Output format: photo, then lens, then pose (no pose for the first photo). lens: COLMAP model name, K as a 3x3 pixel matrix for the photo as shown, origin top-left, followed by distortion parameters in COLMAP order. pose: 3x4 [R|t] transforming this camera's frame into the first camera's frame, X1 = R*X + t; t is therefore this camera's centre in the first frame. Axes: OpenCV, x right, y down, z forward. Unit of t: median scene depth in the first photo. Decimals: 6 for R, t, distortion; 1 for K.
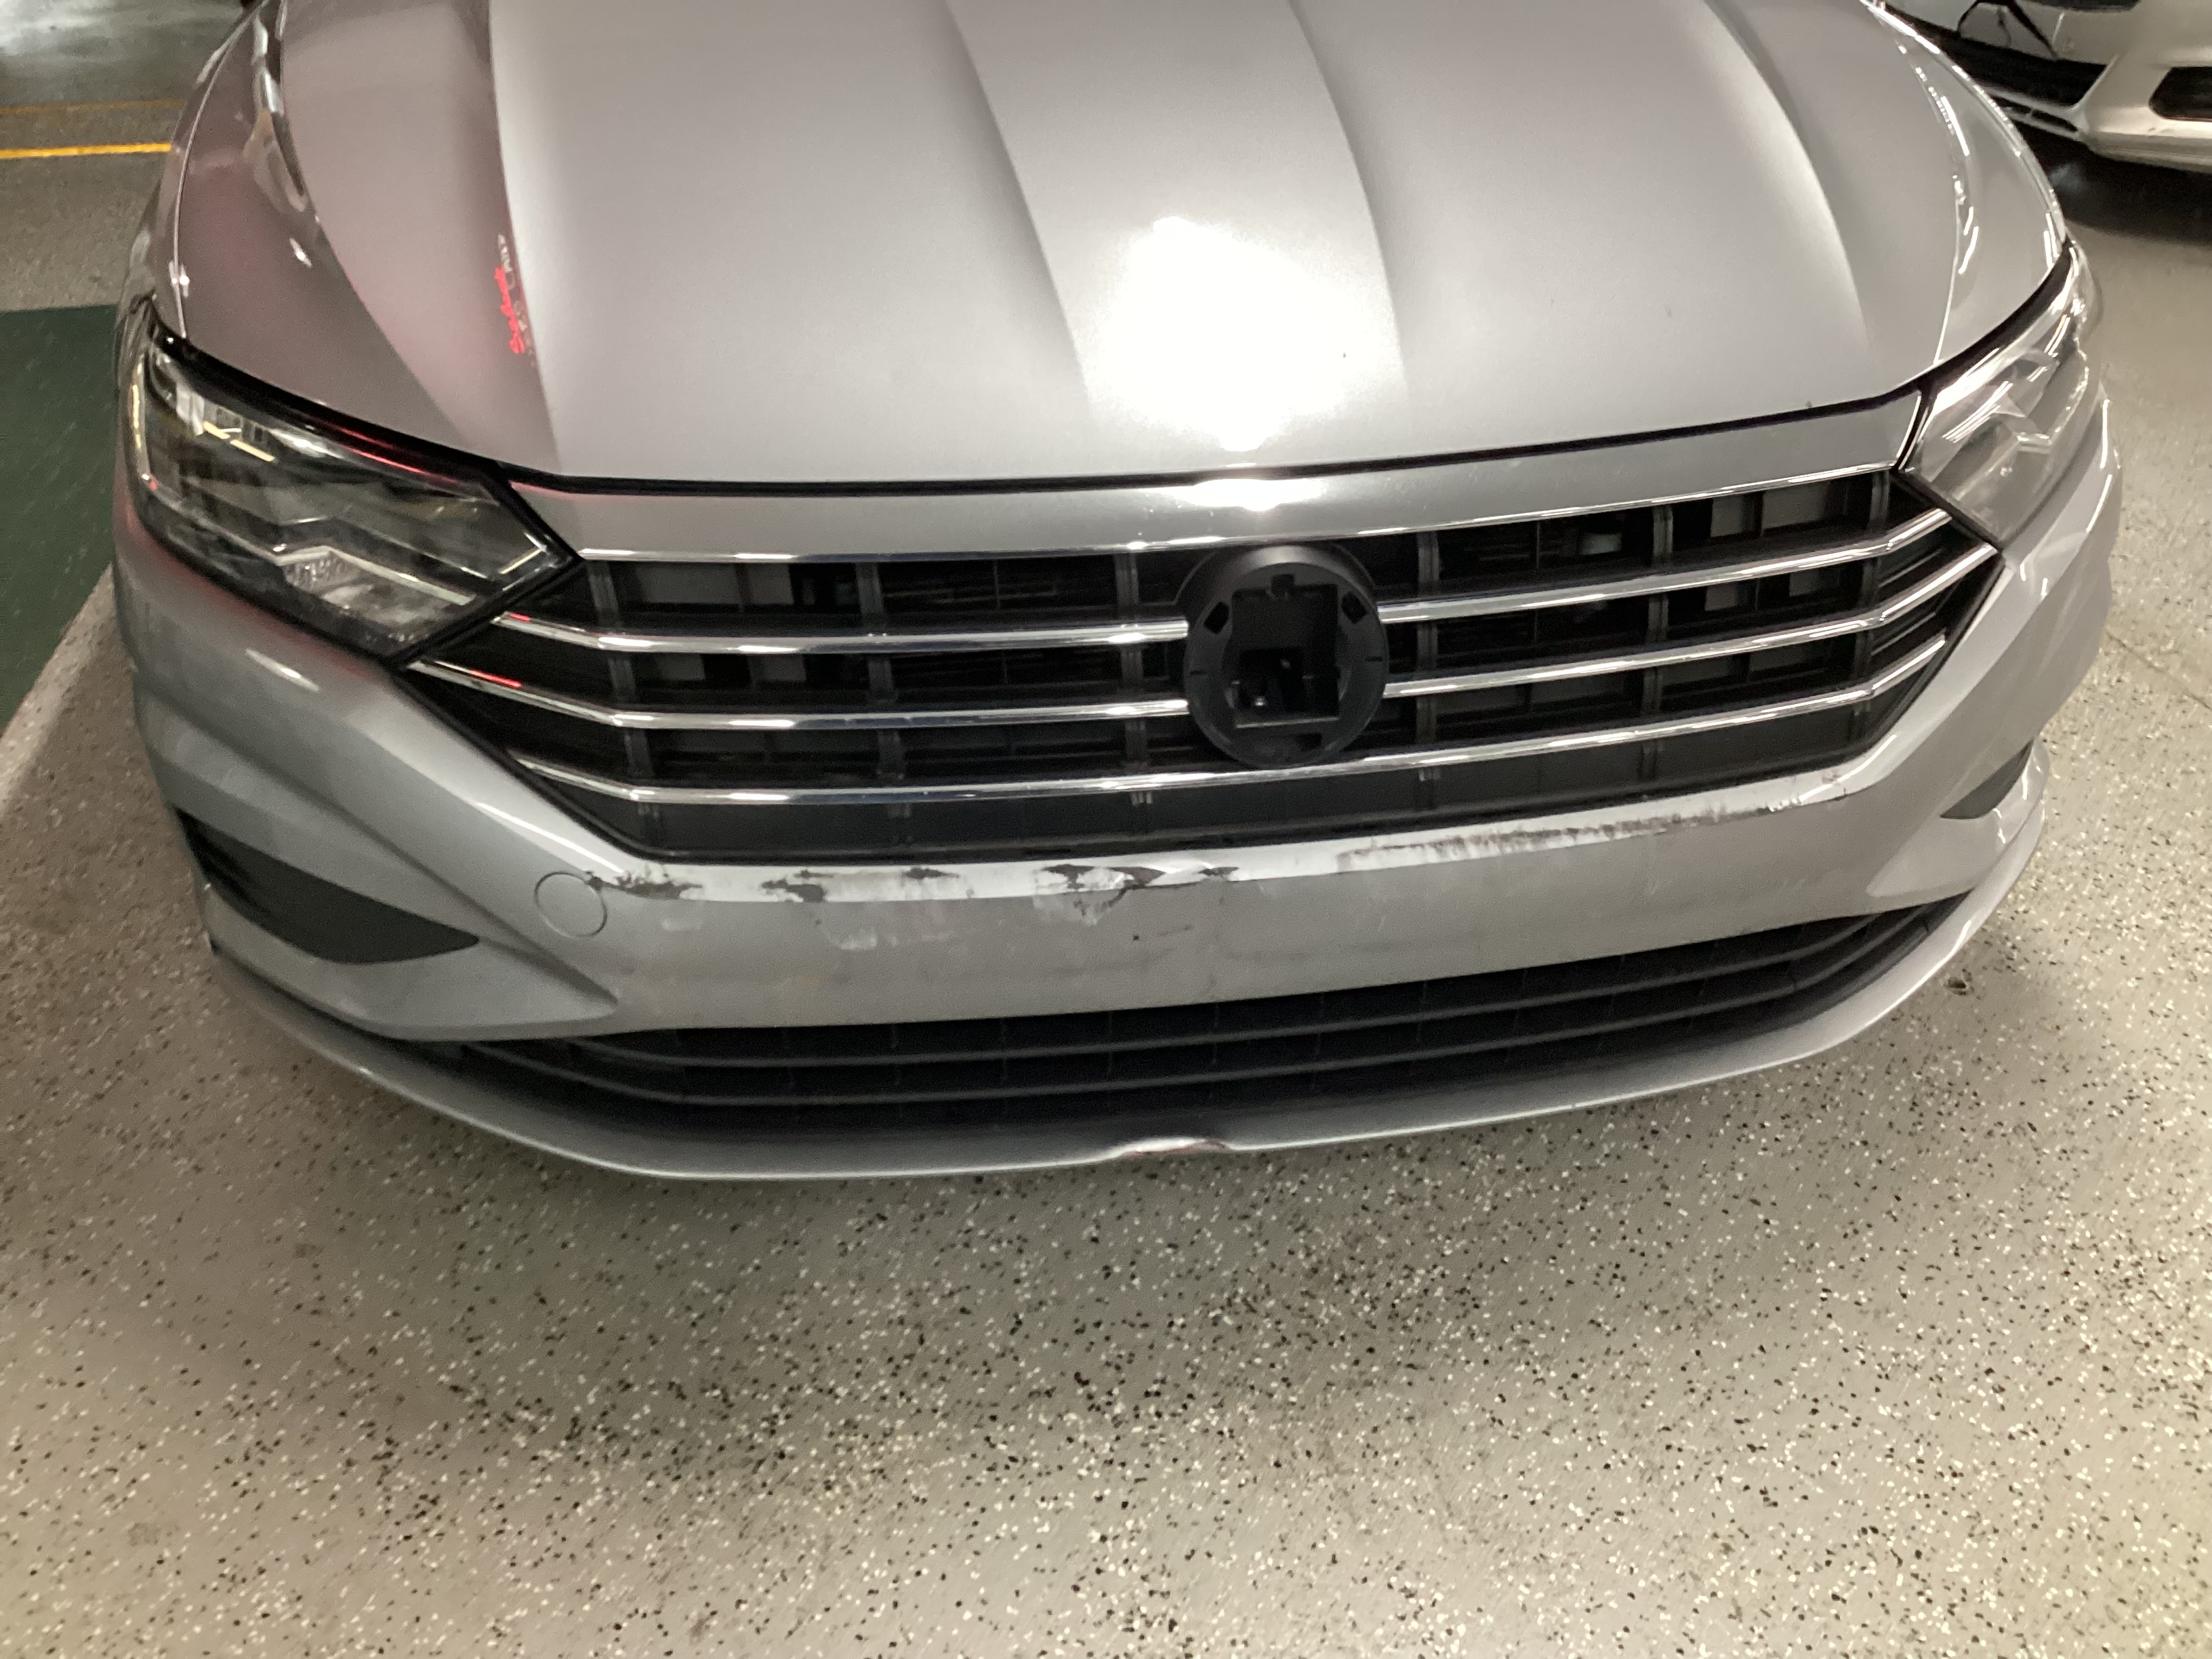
lens RADIAL K [[1975.5, 0, 1106.0], [0, 1975.5, 829.5], [0, 0, 1]] dist [0.080837, -0.218053]
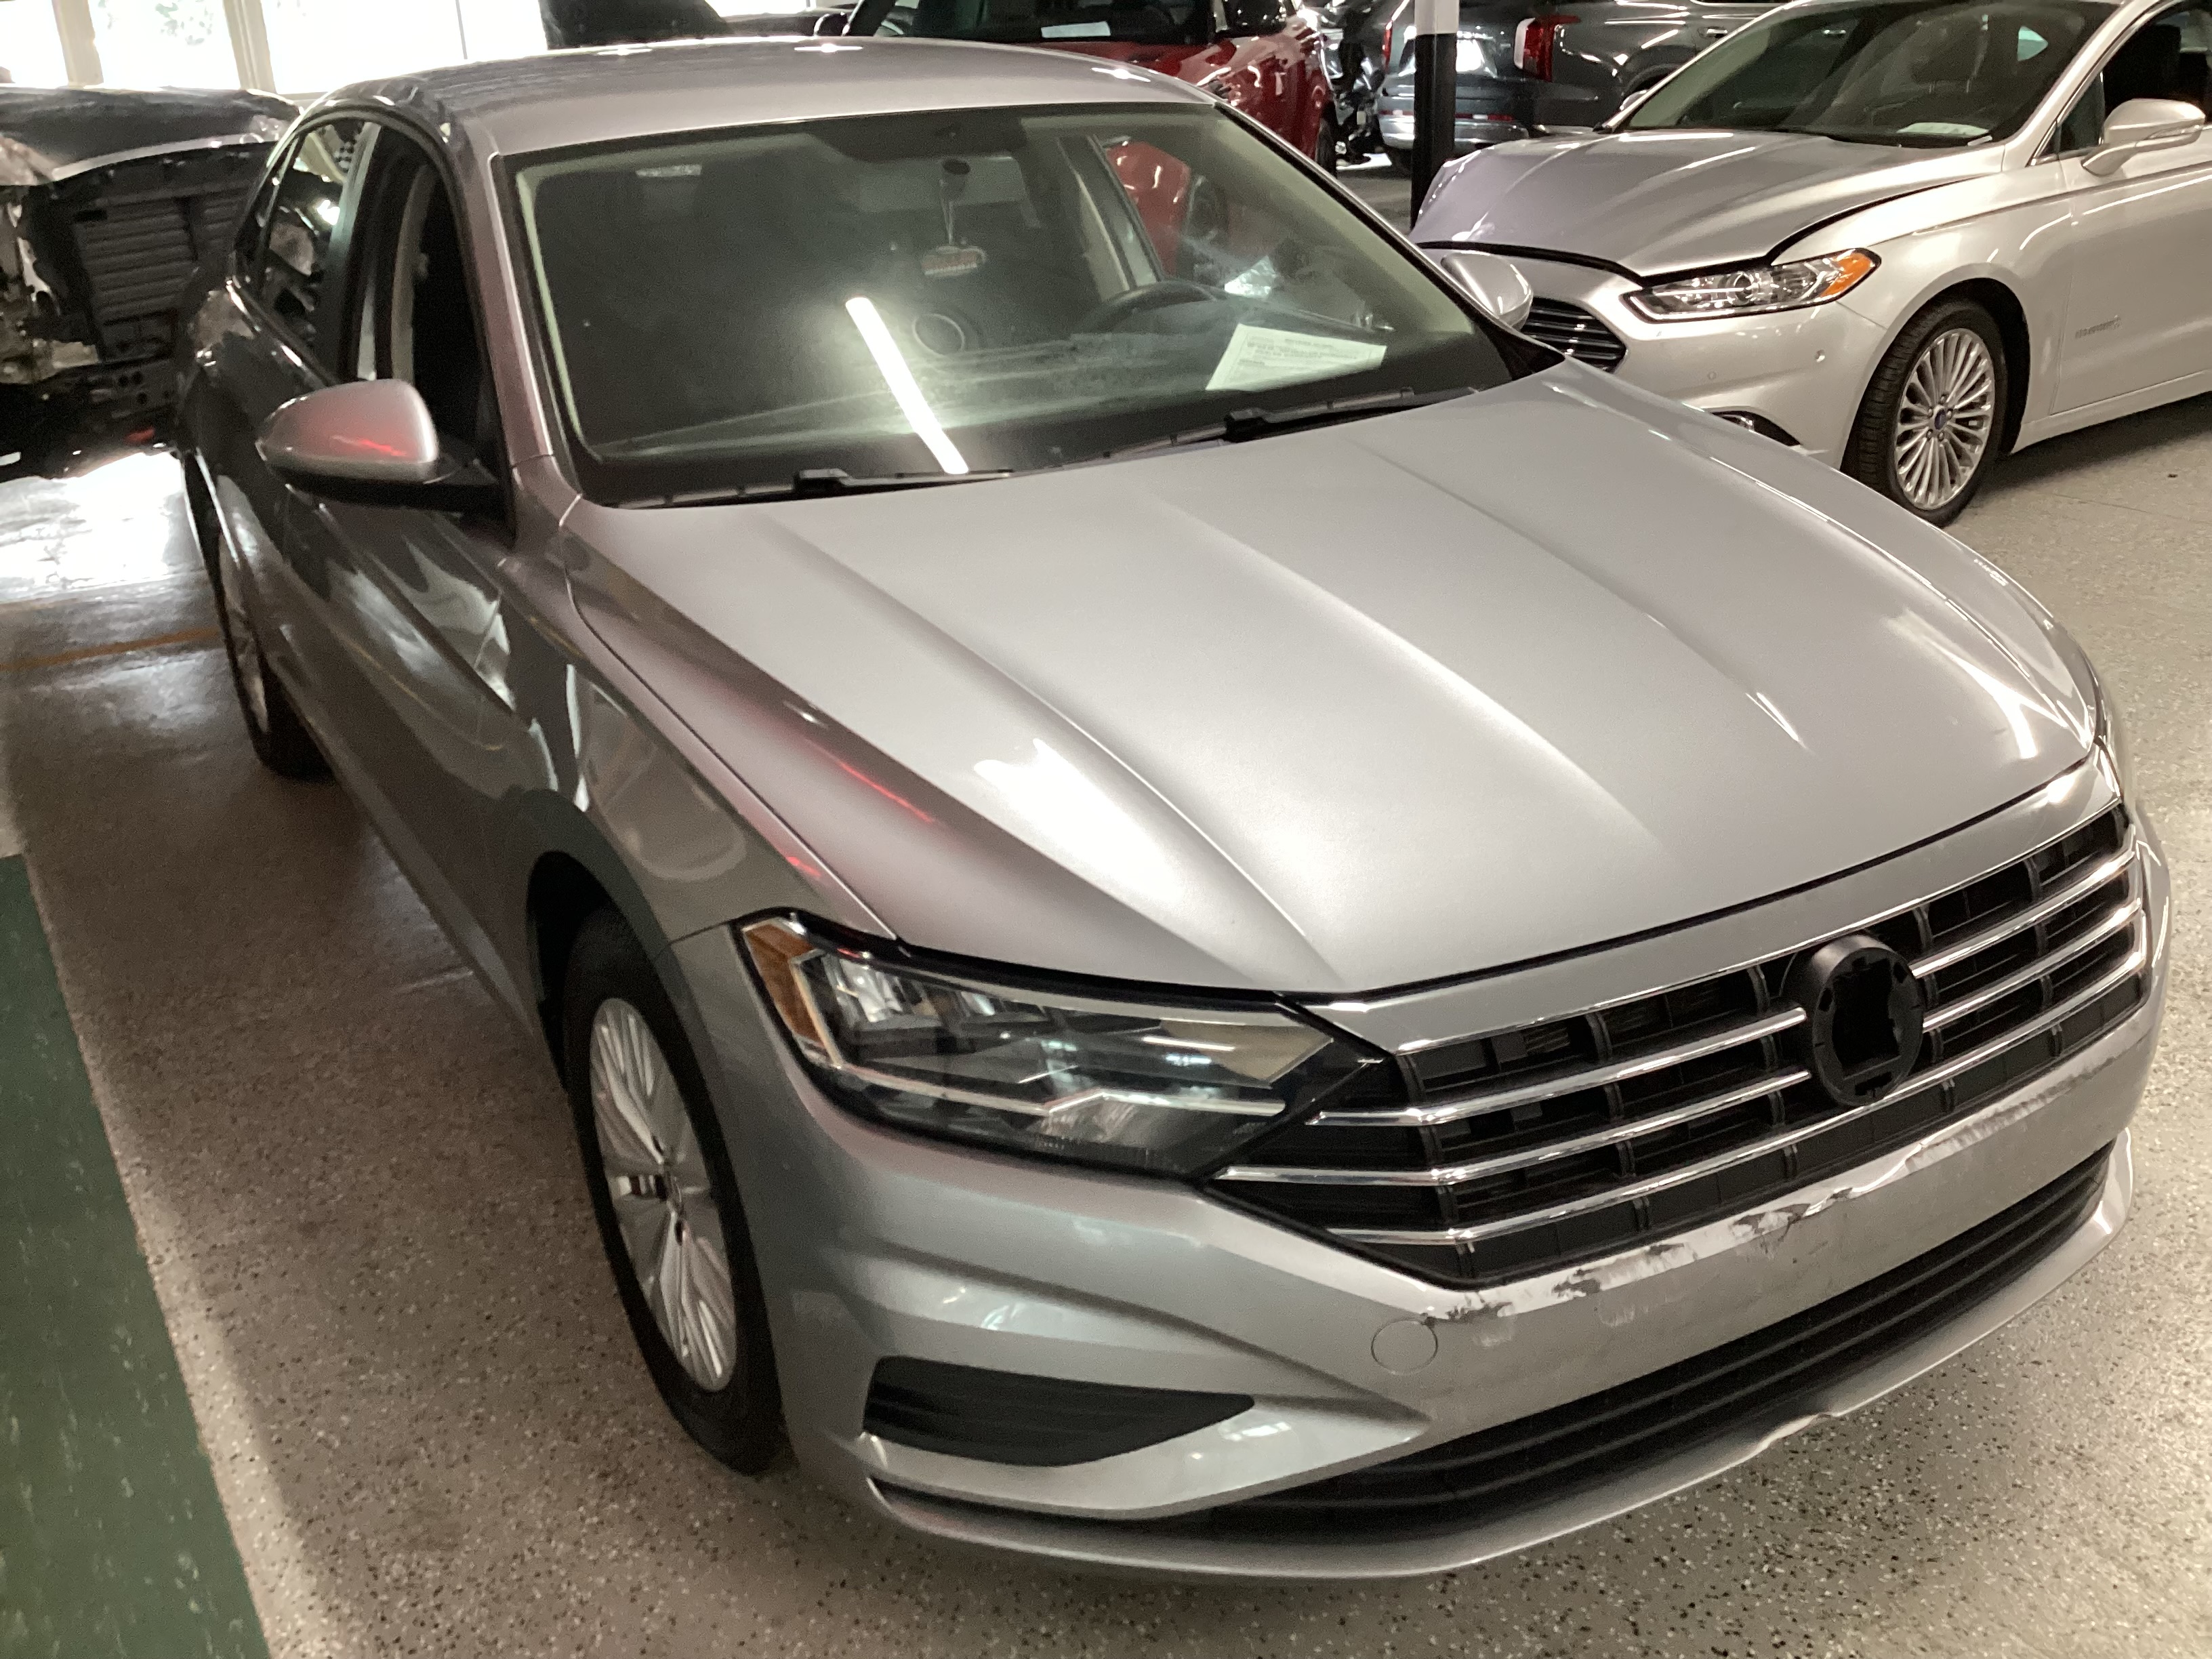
lens RADIAL K [[1975.5, 0, 1106.0], [0, 1975.5, 829.5], [0, 0, 1]] dist [0.080837, -0.218053]
pose [[0.931499, -0.169213, 0.321989, -0.764810], [0.219607, 0.967289, -0.126981, -0.148531], [-0.289970, 0.188994, 0.938189, -0.112754]]
